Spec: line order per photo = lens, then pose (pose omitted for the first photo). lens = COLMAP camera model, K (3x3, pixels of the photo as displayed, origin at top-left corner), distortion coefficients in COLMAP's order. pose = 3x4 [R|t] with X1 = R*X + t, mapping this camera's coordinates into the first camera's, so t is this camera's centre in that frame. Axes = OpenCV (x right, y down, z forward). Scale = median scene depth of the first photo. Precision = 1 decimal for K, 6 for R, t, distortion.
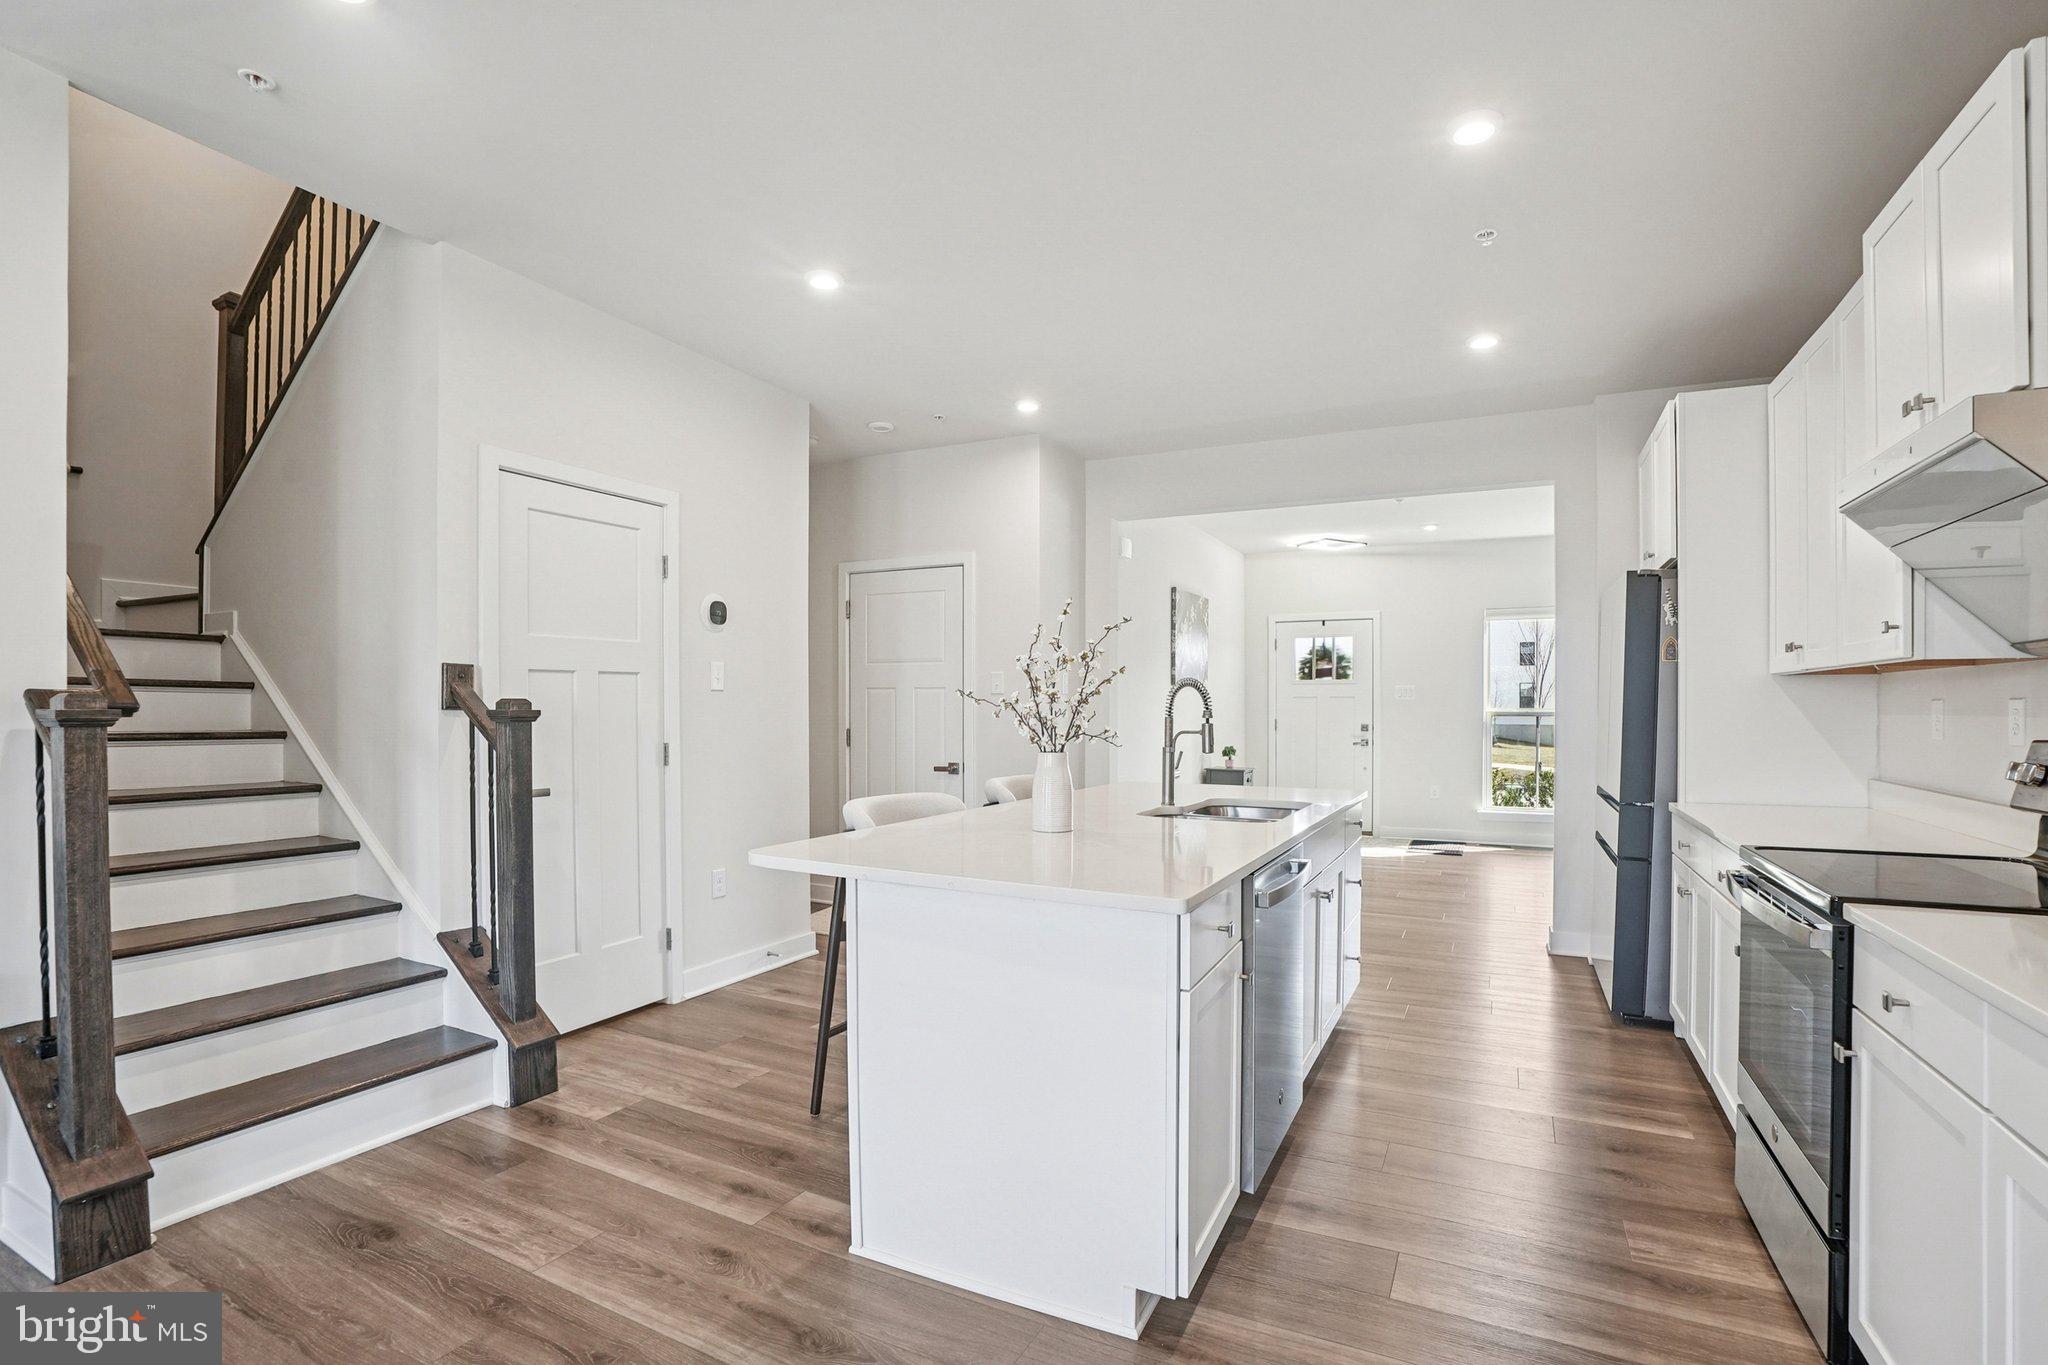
lens RADIAL K [[949.0, 0, 1024.3], [0, 949.0, 718.5], [0, 0, 1]] dist [-0.050425, 0.004405]
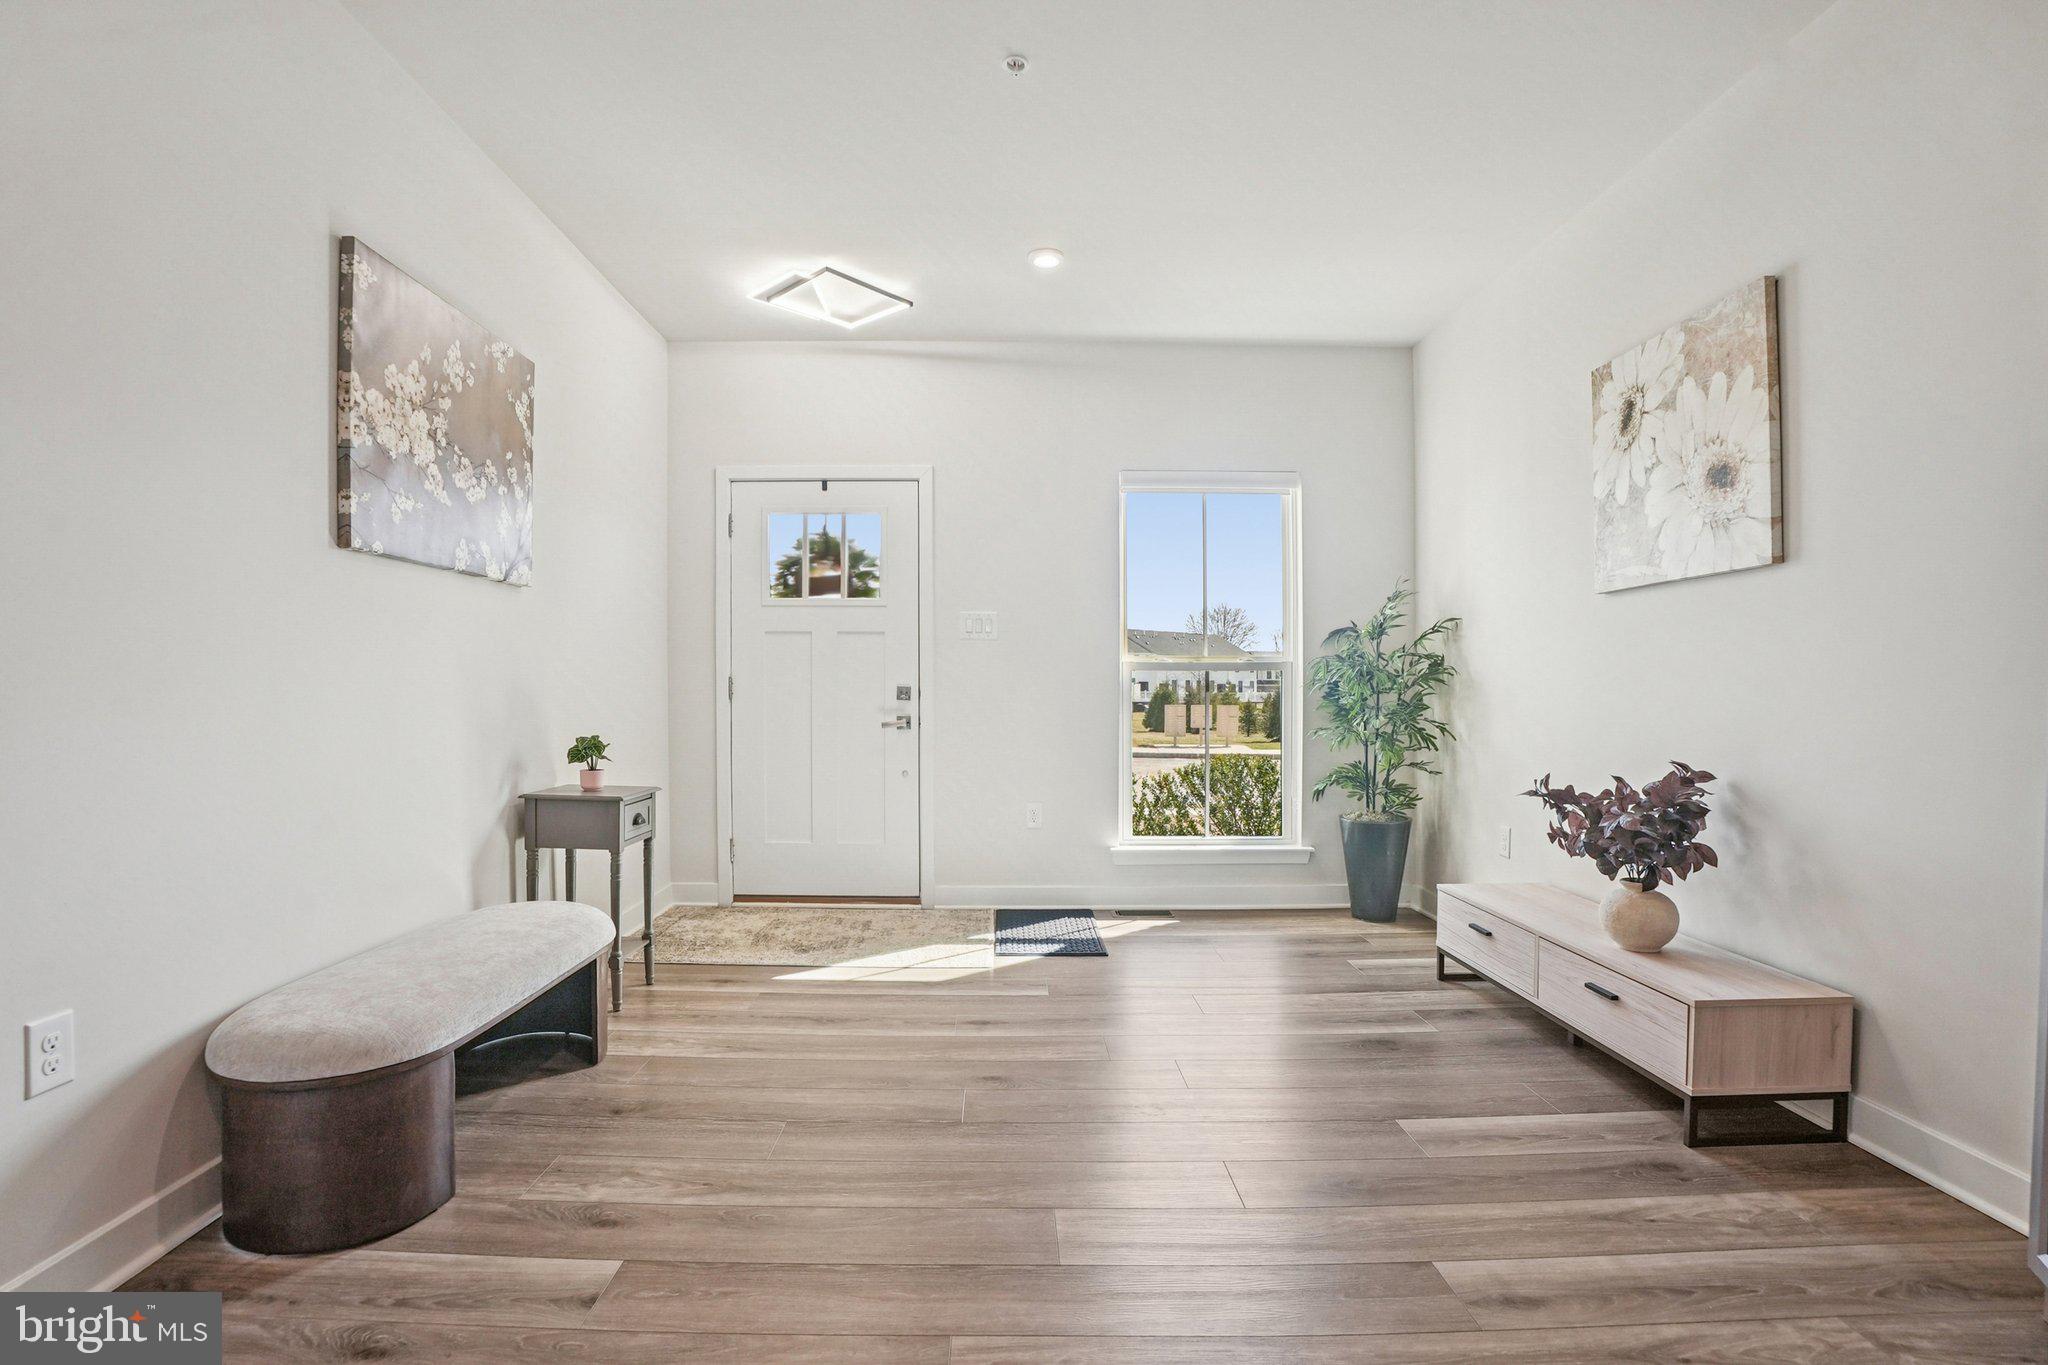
lens RADIAL K [[949.0, 0, 1016.1], [0, 949.0, 676.6], [0, 0, 1]] dist [-0.050425, 0.004405]
pose [[0.882936, 0.005679, 0.469458, 0.179739], [0.005061, 0.999754, -0.021612, 0.012276], [-0.469465, 0.021457, 0.882690, 0.534814]]
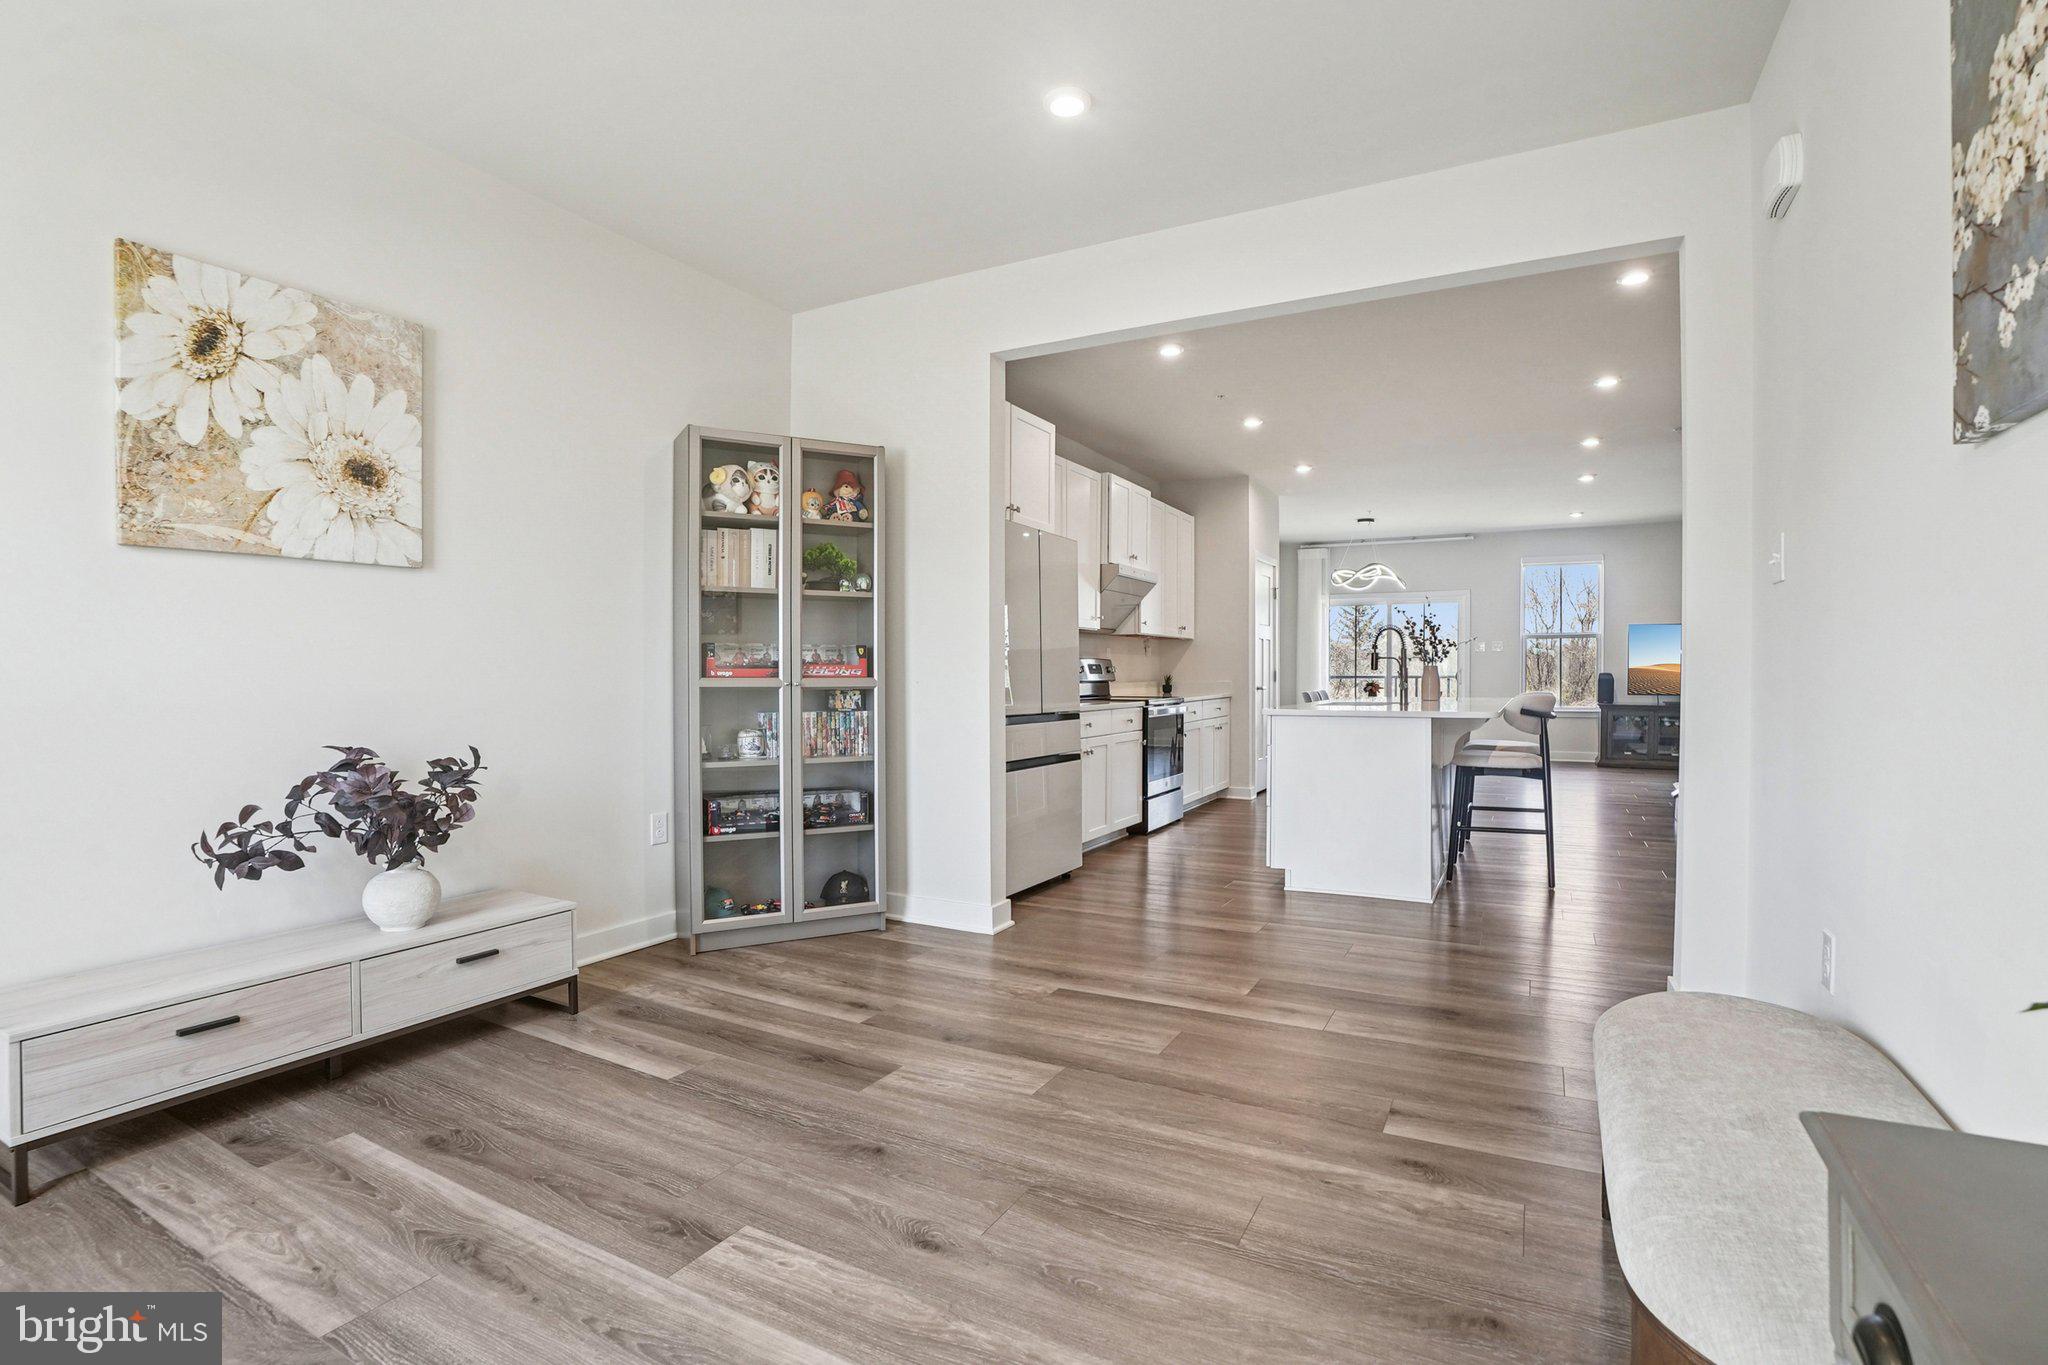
lens RADIAL K [[949.0, 0, 989.4], [0, 949.0, 659.6], [0, 0, 1]] dist [-0.050425, 0.004405]
pose [[-0.998409, 0.001308, 0.056368, 0.287849], [0.001310, 0.999999, 0.000003, 0.006720], [-0.056368, 0.000076, -0.998410, 0.998081]]
